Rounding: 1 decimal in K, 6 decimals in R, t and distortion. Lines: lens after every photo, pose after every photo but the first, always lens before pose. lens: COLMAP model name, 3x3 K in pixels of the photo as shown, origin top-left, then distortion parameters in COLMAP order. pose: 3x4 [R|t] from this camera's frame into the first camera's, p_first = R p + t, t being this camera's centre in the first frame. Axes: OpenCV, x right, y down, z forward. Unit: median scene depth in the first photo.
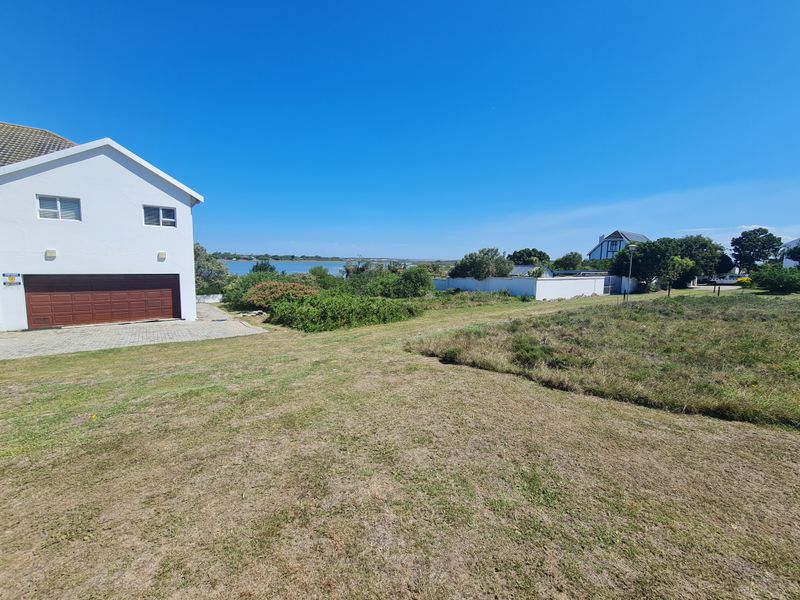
lens RADIAL K [[328.6, 0, 406.7], [0, 328.6, 292.9], [0, 0, 1]] dist [-0.001952, -0.000043]
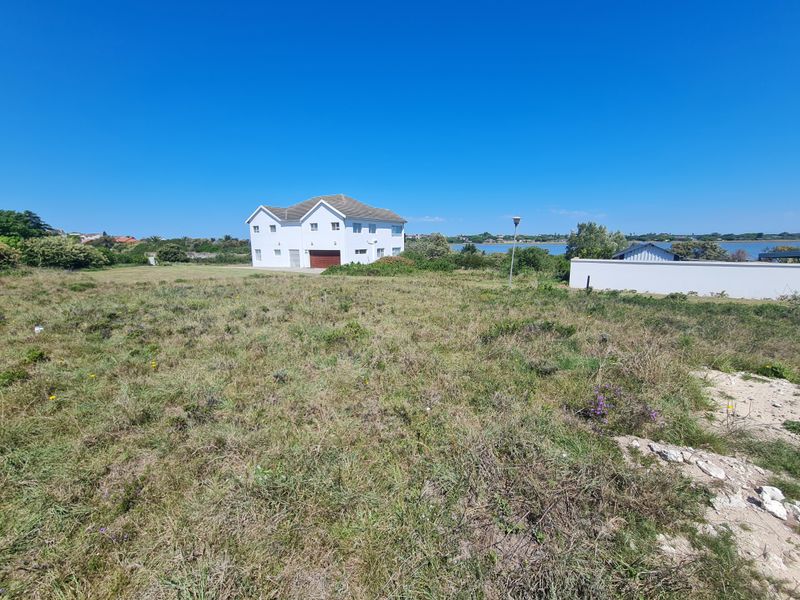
lens RADIAL K [[328.6, 0, 403.1], [0, 328.6, 300.3], [0, 0, 1]] dist [-0.001952, -0.000043]
pose [[0.371951, 0.140112, -0.917617, 1.713382], [-0.071956, 0.989920, 0.121986, -0.021960], [0.925459, 0.020655, 0.378284, 0.533392]]
